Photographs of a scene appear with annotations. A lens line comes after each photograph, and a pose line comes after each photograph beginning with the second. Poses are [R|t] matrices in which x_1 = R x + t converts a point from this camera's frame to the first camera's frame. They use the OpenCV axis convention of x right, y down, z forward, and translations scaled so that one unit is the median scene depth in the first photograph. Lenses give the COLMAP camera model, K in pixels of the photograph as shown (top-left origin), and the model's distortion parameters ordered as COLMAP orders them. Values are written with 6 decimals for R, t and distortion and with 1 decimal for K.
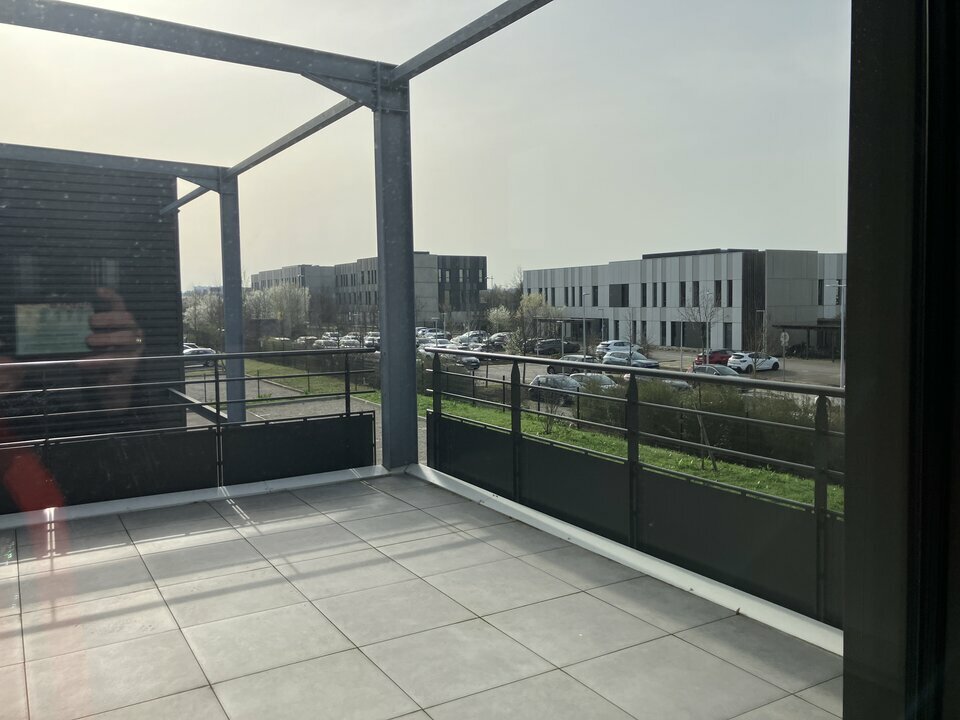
lens RADIAL K [[790.3, 0, 480.0], [0, 790.3, 360.0], [0, 0, 1]] dist [0.003455, -0.001072]
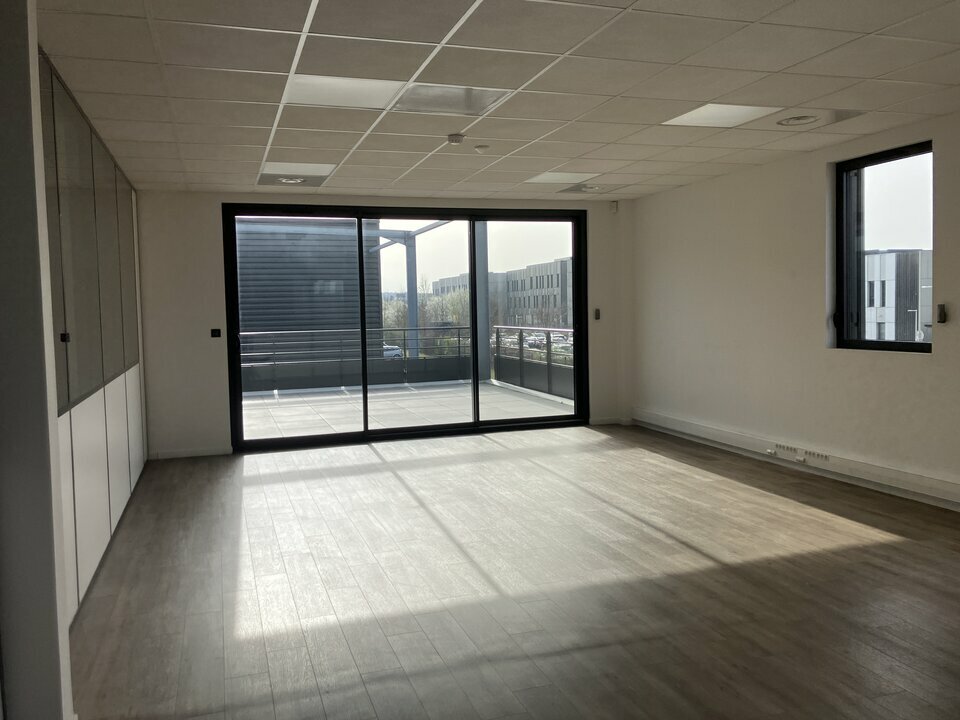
lens RADIAL K [[790.3, 0, 480.0], [0, 790.3, 360.0], [0, 0, 1]] dist [0.003455, -0.001072]
pose [[0.975272, 0.005412, -0.220942, 0.032149], [-0.006411, 0.999972, -0.003802, 0.007406], [0.220916, 0.005125, 0.975279, -0.096288]]
